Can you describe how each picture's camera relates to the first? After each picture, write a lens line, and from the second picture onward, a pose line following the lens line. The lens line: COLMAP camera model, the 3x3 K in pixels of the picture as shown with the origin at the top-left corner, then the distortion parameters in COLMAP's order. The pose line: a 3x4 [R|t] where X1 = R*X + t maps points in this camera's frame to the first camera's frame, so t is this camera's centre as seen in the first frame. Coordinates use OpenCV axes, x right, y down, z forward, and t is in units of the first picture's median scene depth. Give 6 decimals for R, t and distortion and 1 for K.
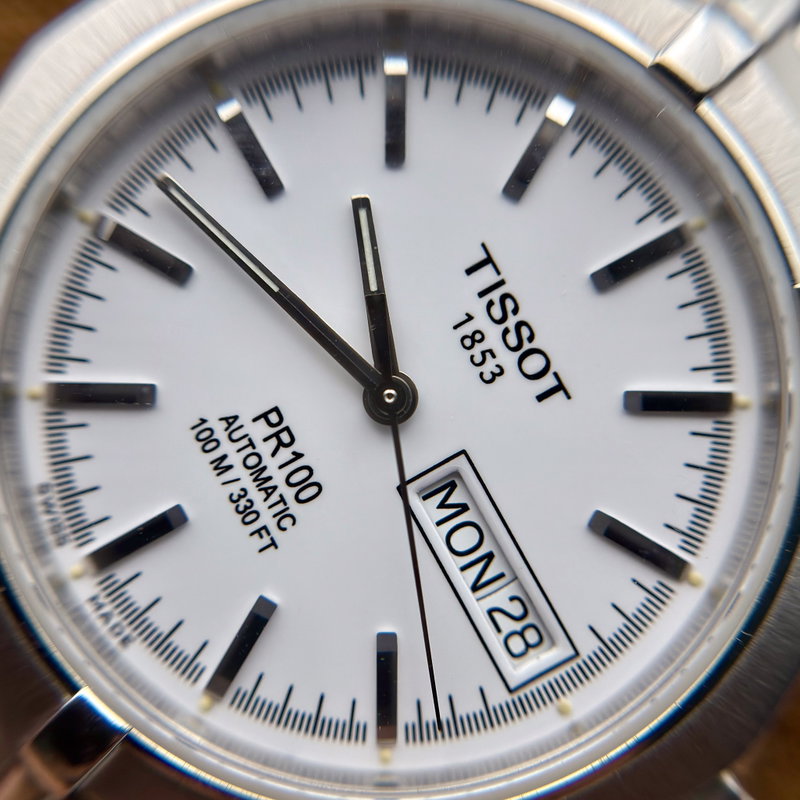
lens RADIAL K [[1277.8, 0, 391.4], [0, 1277.8, 397.4], [0, 0, 1]] dist [0.635575, 0.000000]
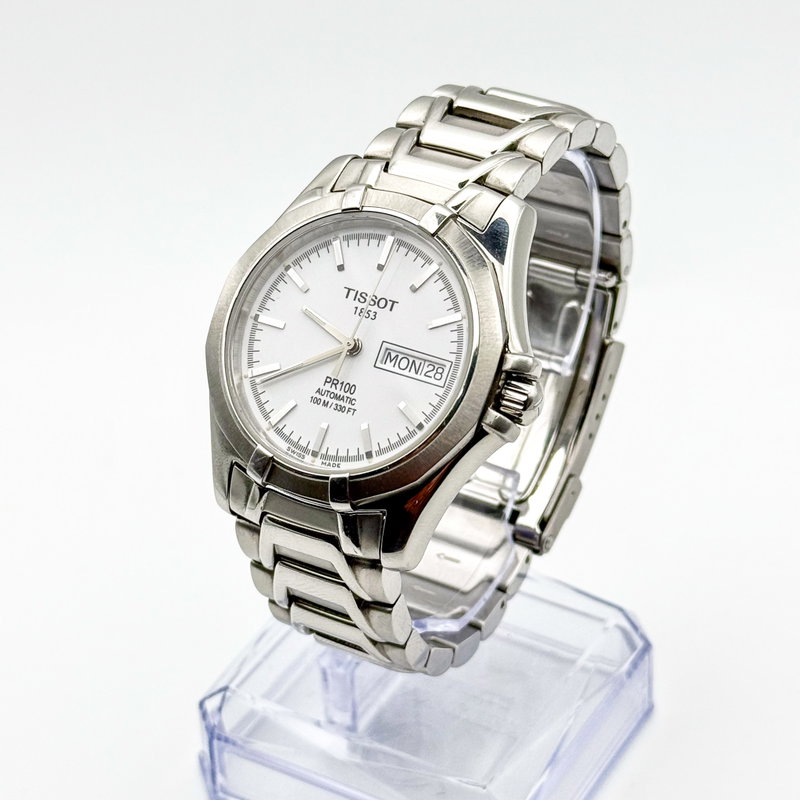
lens RADIAL K [[2233.4, 0, 401.5], [0, 2233.4, 393.4], [0, 0, 1]] dist [0.052982, 0.000000]
pose [[0.706767, -0.693562, -0.139472, 0.688216], [0.606099, 0.695311, -0.386247, 2.035248], [0.364862, 0.188453, 0.911790, -3.426065]]
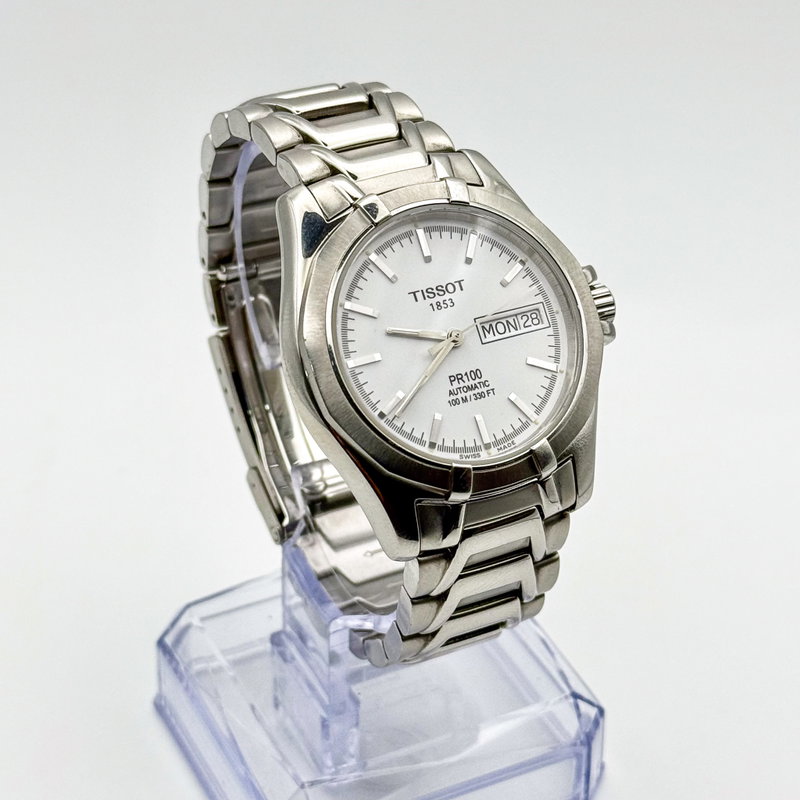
lens RADIAL K [[2233.4, 0, 404.7], [0, 2233.4, 401.3], [0, 0, 1]] dist [0.052982, 0.000000]
pose [[0.177368, -0.943910, 0.278522, -1.525348], [0.917605, 0.260911, 0.299877, -1.540169], [-0.355726, 0.202384, 0.912414, -3.436304]]
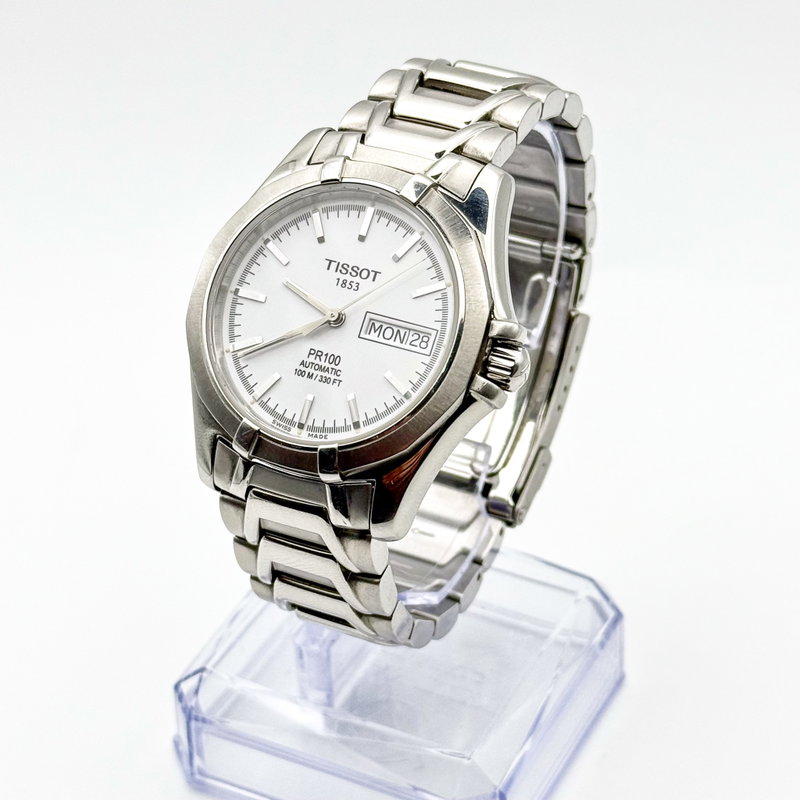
lens RADIAL K [[2233.4, 0, 399.3], [0, 2233.4, 402.7], [0, 0, 1]] dist [0.052982, 0.000000]
pose [[0.696409, -0.710296, -0.102441, 0.466126], [0.641761, 0.680278, -0.354070, 1.956440], [0.321183, 0.180835, 0.929592, -3.492650]]
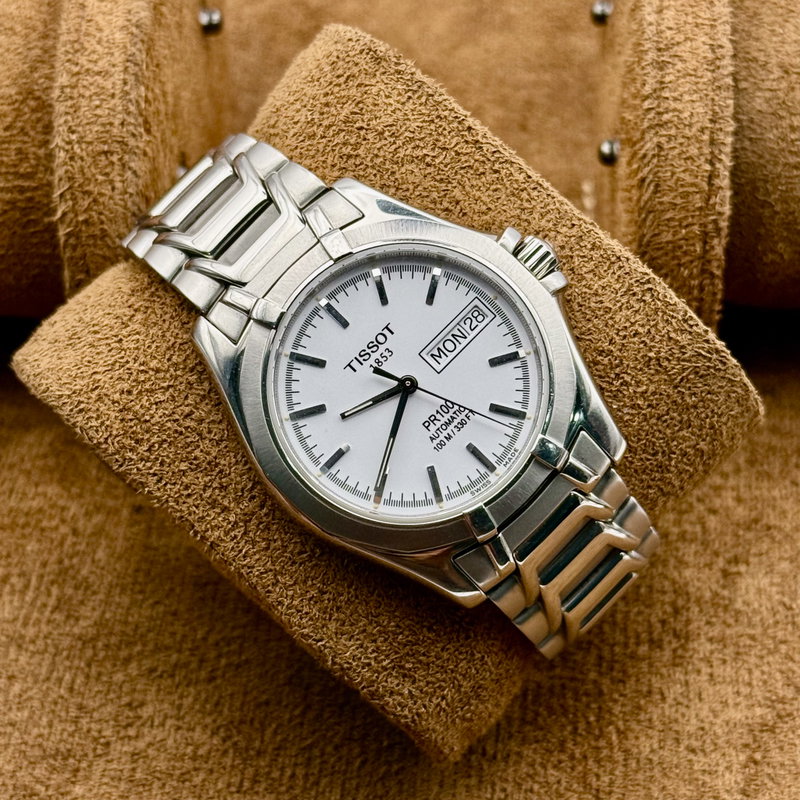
lens RADIAL K [[2233.4, 0, 388.9], [0, 2233.4, 416.6], [0, 0, 1]] dist [0.052982, 0.000000]
pose [[-0.278438, -0.955873, 0.093696, -0.495967], [0.960246, -0.275020, 0.047865, -0.282156], [-0.019985, 0.103298, 0.994450, -3.694890]]
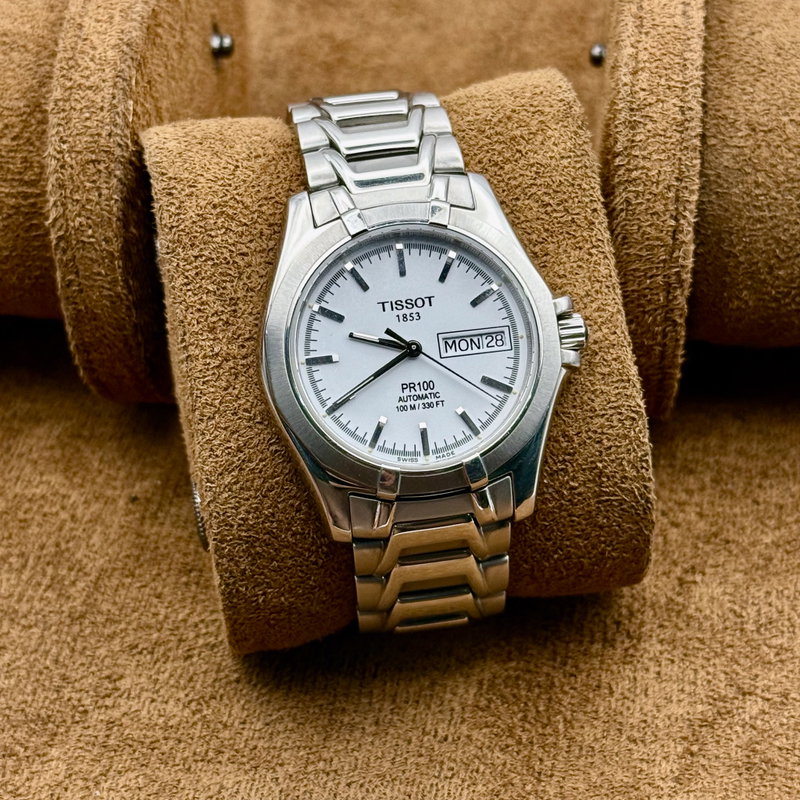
lens RADIAL K [[2233.4, 0, 403.0], [0, 2233.4, 406.2], [0, 0, 1]] dist [0.052982, 0.000000]
pose [[0.367648, -0.918913, 0.142945, -0.898836], [0.924834, 0.377399, 0.047458, -0.223182], [-0.097557, 0.114753, 0.988592, -4.268237]]
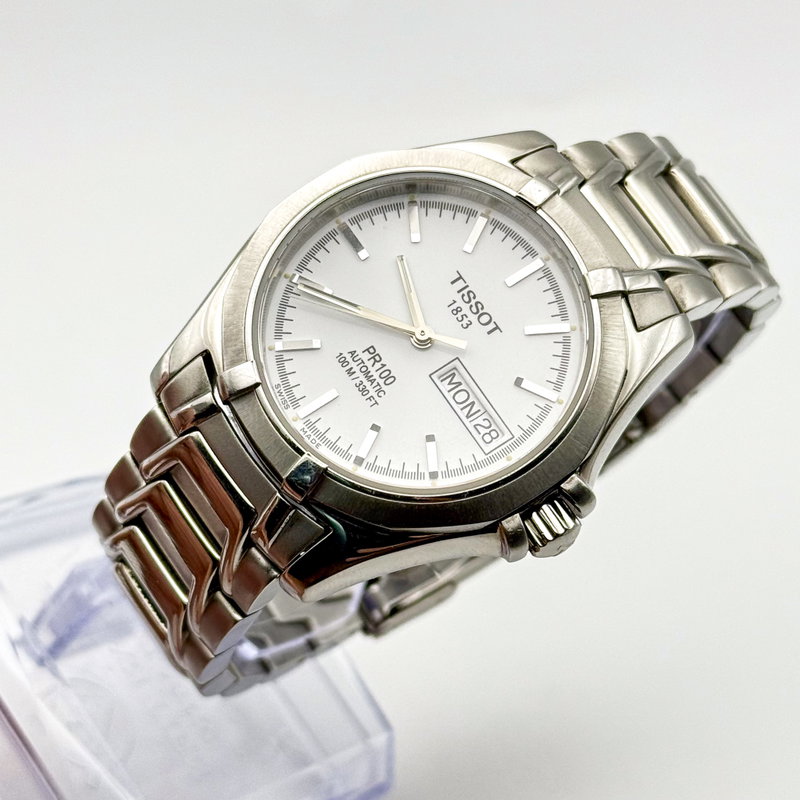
lens RADIAL K [[2233.4, 0, 403.3], [0, 2233.4, 397.6], [0, 0, 1]] dist [0.052982, 0.000000]
pose [[0.996498, -0.081006, 0.020709, -0.123723], [0.083550, 0.955258, -0.283728, 1.204491], [0.003201, 0.284465, 0.958681, -2.712723]]
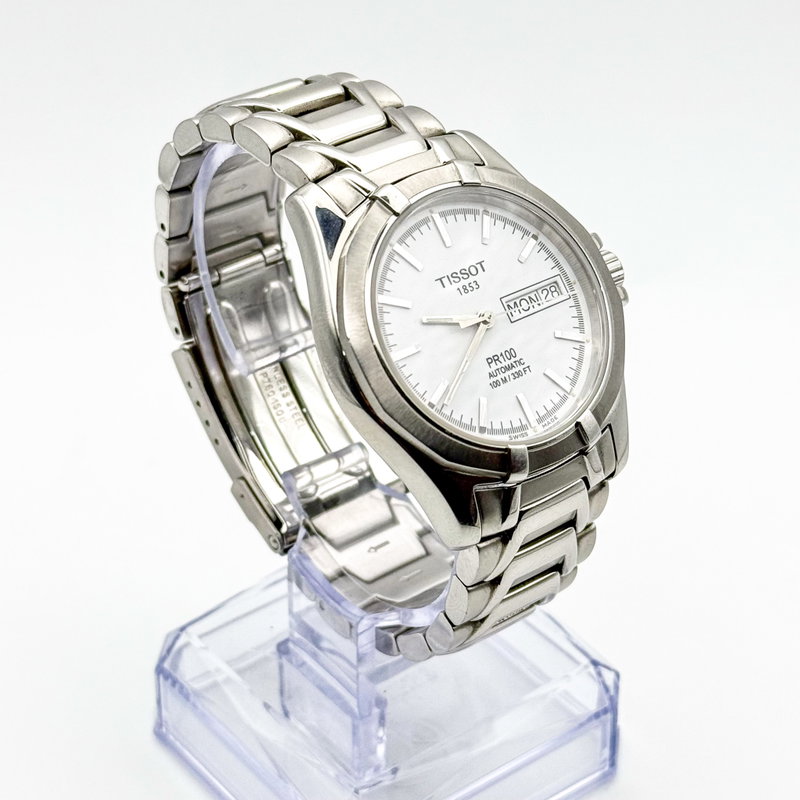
lens RADIAL K [[2233.4, 0, 391.4], [0, 2233.4, 397.4], [0, 0, 1]] dist [0.052982, 0.000000]
pose [[0.019173, -0.956888, 0.289823, -1.583717], [0.885540, 0.150828, 0.439398, -2.301553], [-0.464168, 0.248225, 0.850254, -3.023637]]
